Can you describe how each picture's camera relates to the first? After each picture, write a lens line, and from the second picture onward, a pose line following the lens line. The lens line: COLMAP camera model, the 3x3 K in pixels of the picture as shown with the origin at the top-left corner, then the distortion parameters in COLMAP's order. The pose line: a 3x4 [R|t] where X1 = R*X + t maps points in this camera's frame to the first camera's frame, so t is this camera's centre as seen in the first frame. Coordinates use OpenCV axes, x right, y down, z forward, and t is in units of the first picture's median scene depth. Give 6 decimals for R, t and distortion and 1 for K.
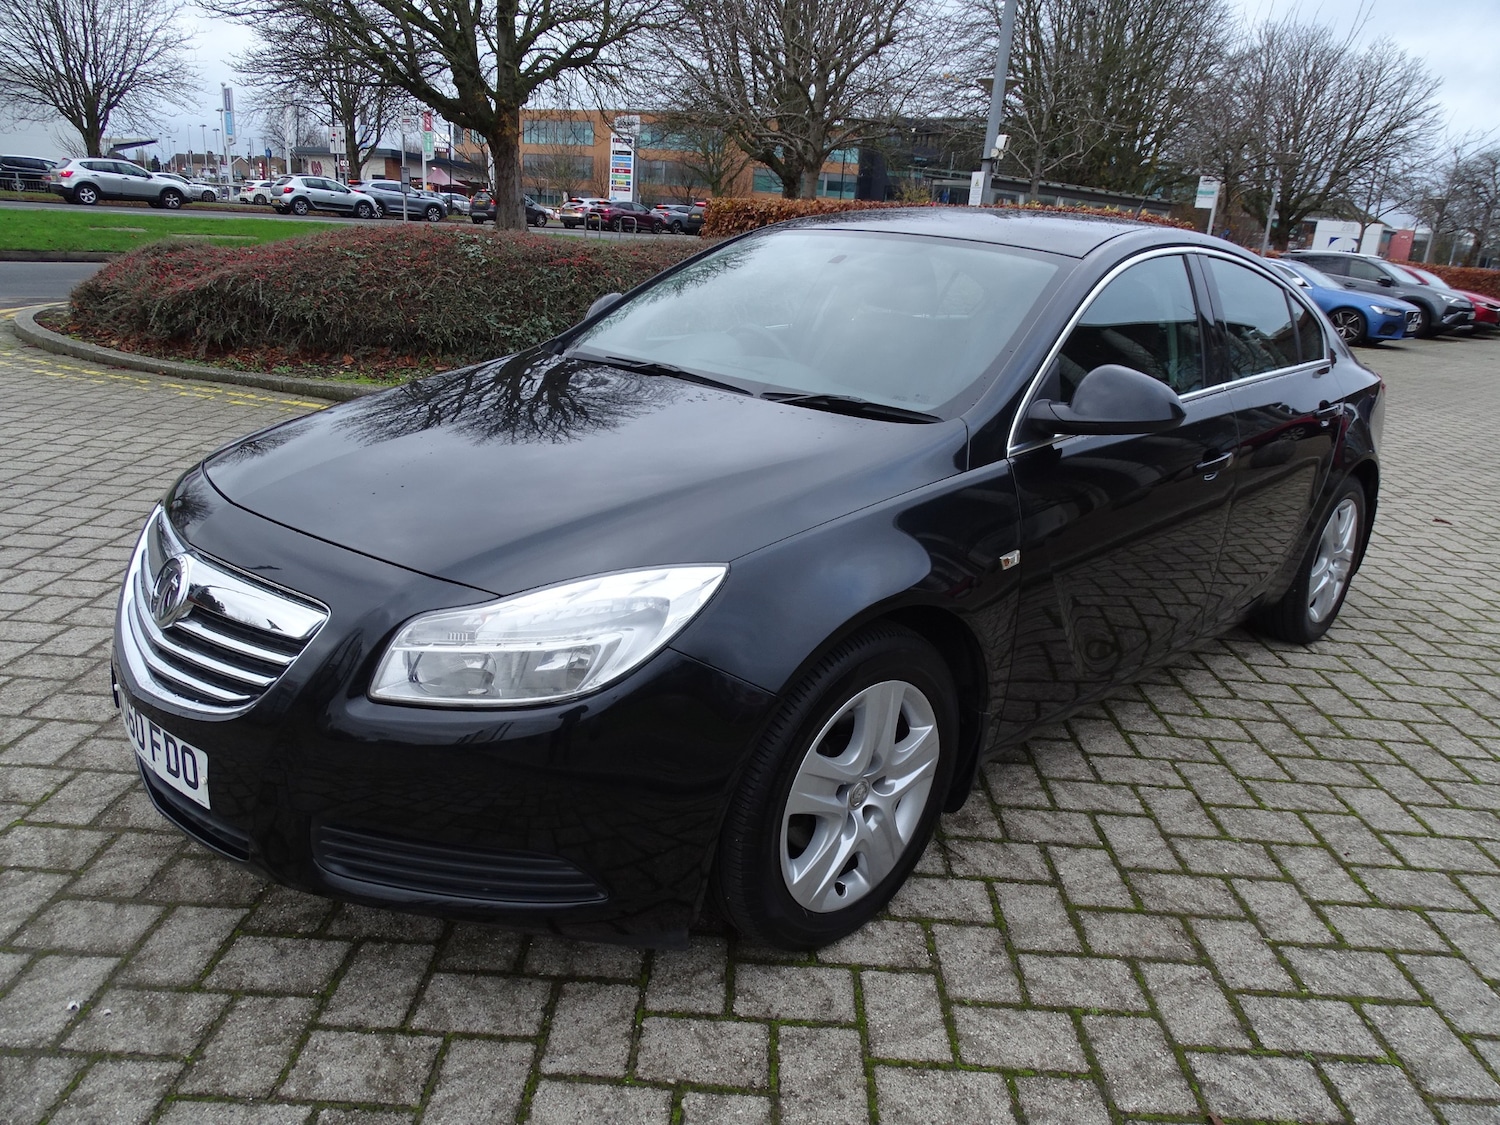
lens RADIAL K [[1088.8, 0, 752.8], [0, 1088.8, 563.7], [0, 0, 1]] dist [-0.002301, 0.005513]
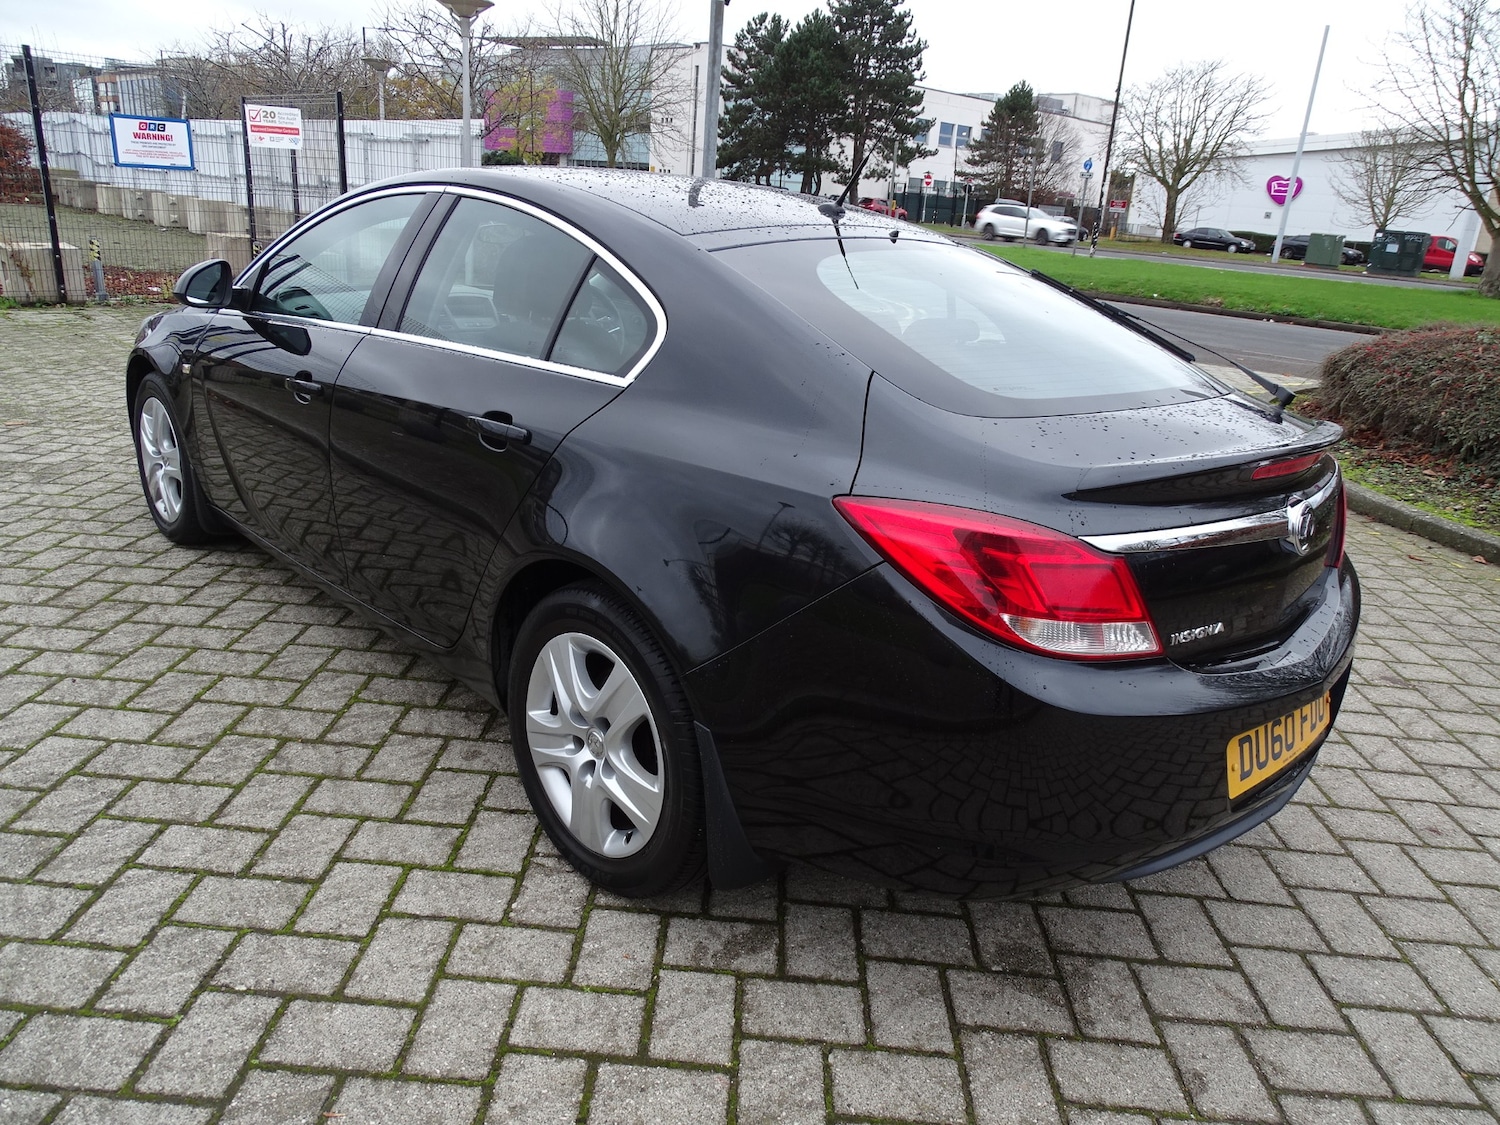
lens RADIAL K [[1082.6, 0, 753.6], [0, 1082.6, 565.7], [0, 0, 1]] dist [-0.001647, 0.002243]
pose [[-0.025496, 0.253379, -0.967031, 1.576711], [-0.371352, 0.895726, 0.244486, -0.380558], [0.928142, 0.365342, 0.071255, 1.517798]]
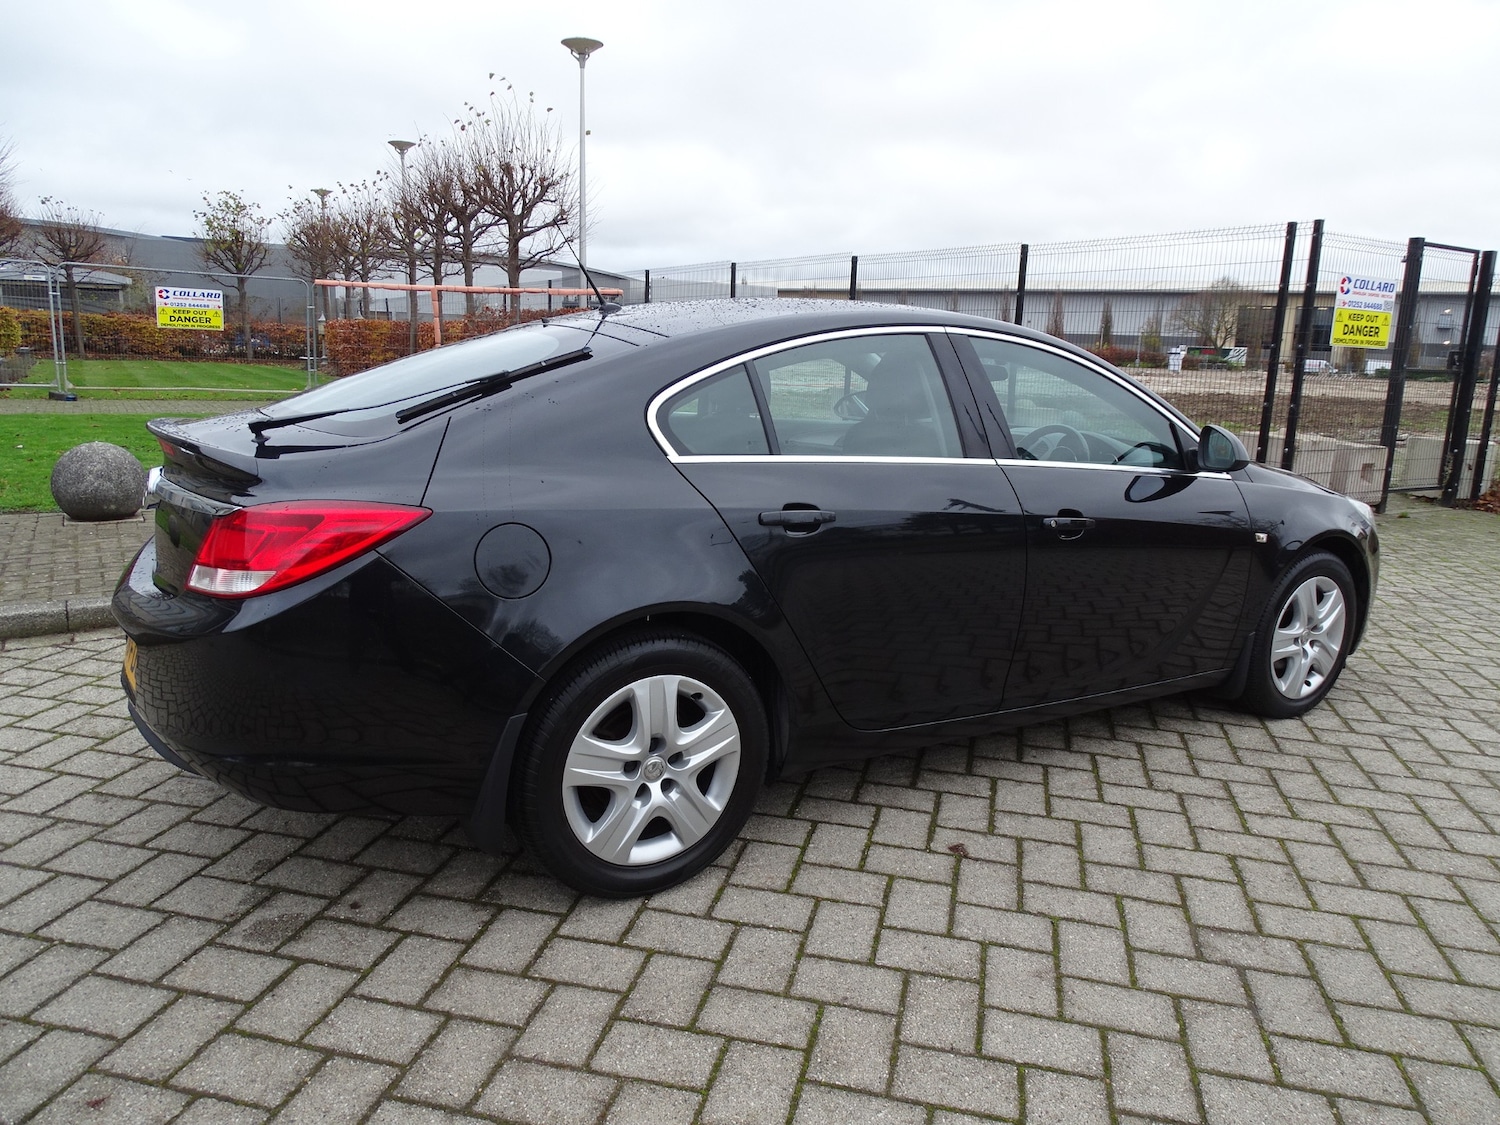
lens RADIAL K [[1070.4, 0, 767.4], [0, 1070.4, 573.4], [0, 0, 1]] dist [-0.002397, -0.000412]
pose [[-0.965501, -0.160274, 0.205234, 0.070525], [-0.033913, 0.858825, 0.511145, -0.818233], [-0.258183, 0.486551, -0.834631, 2.625669]]
